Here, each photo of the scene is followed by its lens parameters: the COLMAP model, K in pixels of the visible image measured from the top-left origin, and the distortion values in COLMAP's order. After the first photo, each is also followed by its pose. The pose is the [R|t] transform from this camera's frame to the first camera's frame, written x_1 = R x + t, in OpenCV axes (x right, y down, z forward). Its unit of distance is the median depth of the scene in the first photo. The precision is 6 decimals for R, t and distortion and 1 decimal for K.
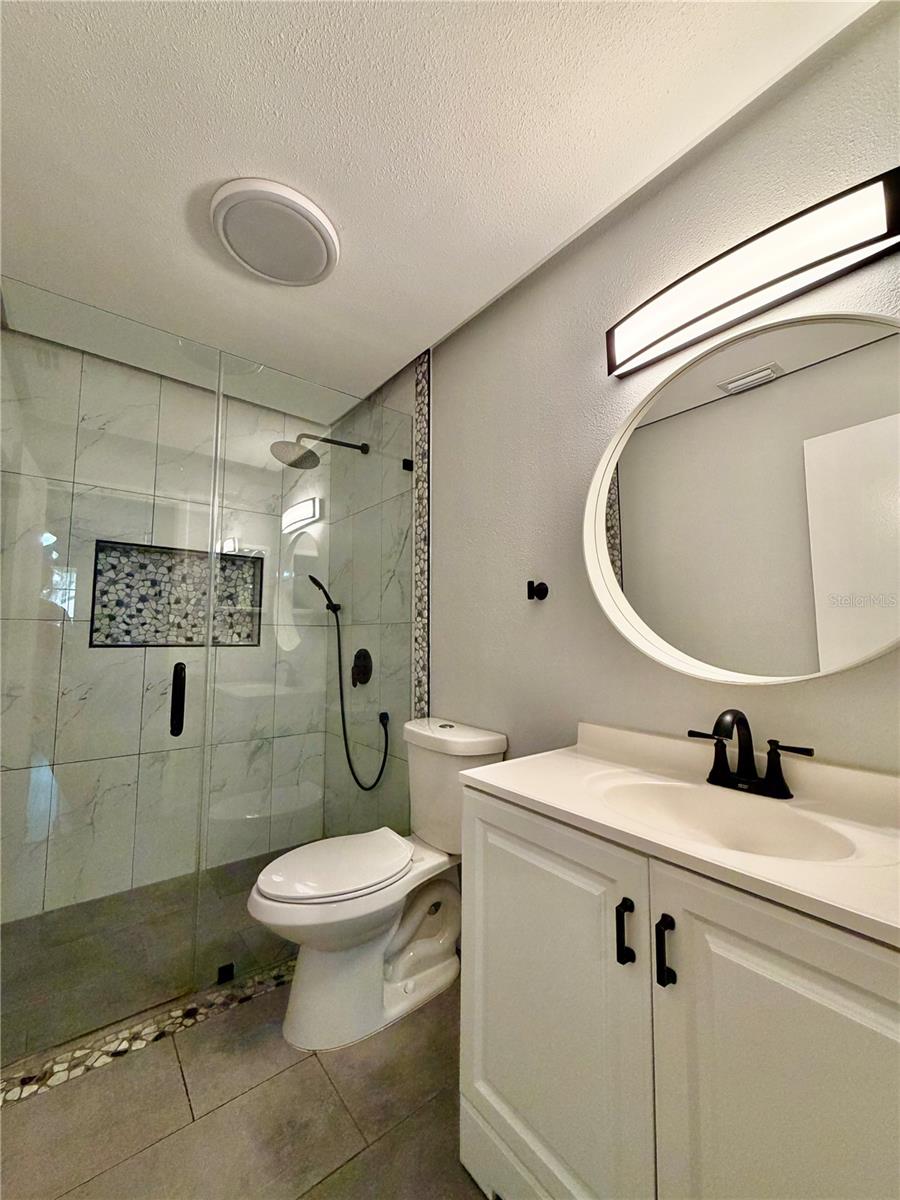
lens RADIAL K [[478.5, 0, 450.8], [0, 478.5, 598.5], [0, 0, 1]] dist [-0.002075, -0.000134]
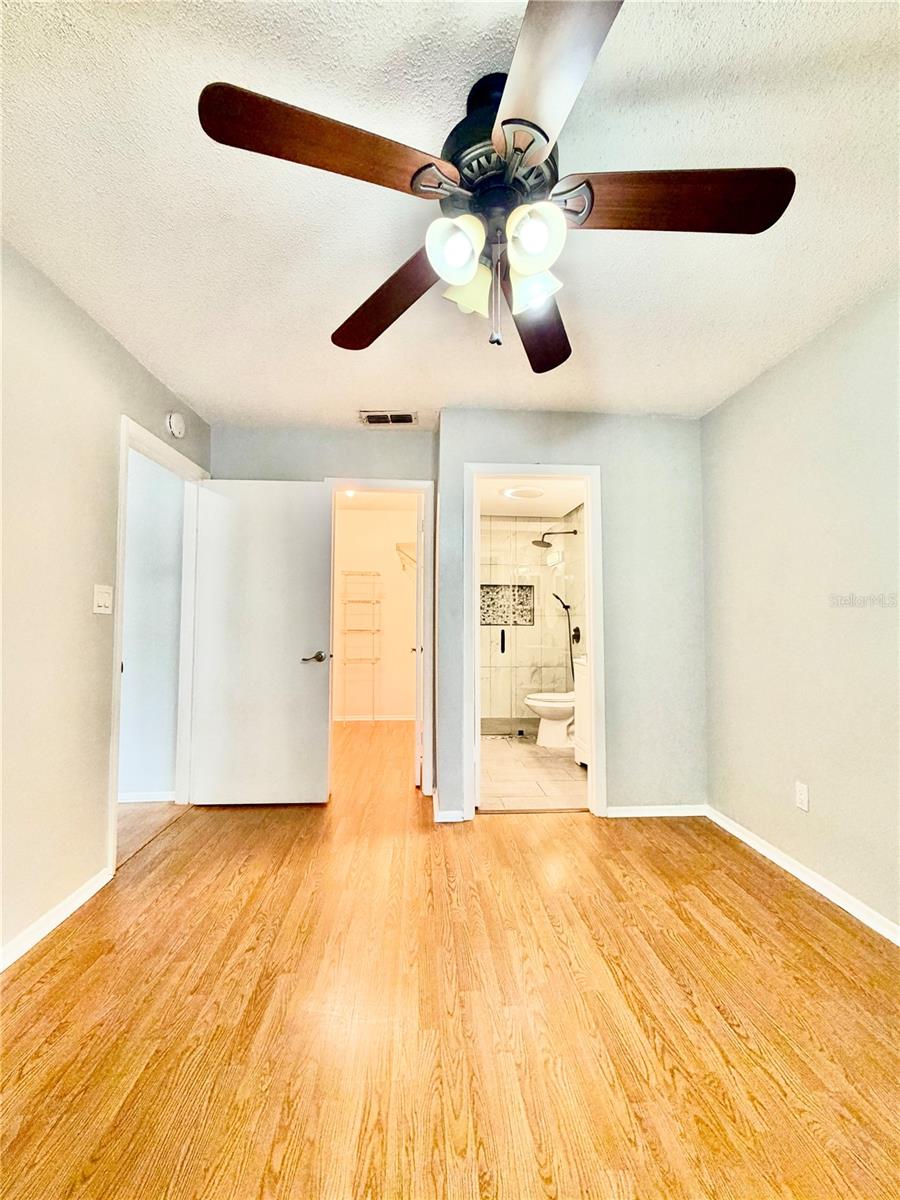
lens RADIAL K [[477.4, 0, 450.8], [0, 477.4, 596.7], [0, 0, 1]] dist [-0.001055, -0.001017]
pose [[0.814168, -0.030073, -0.579850, 0.504027], [0.049512, 0.998616, 0.017728, -0.080267], [0.578514, -0.043143, 0.814530, -0.896718]]
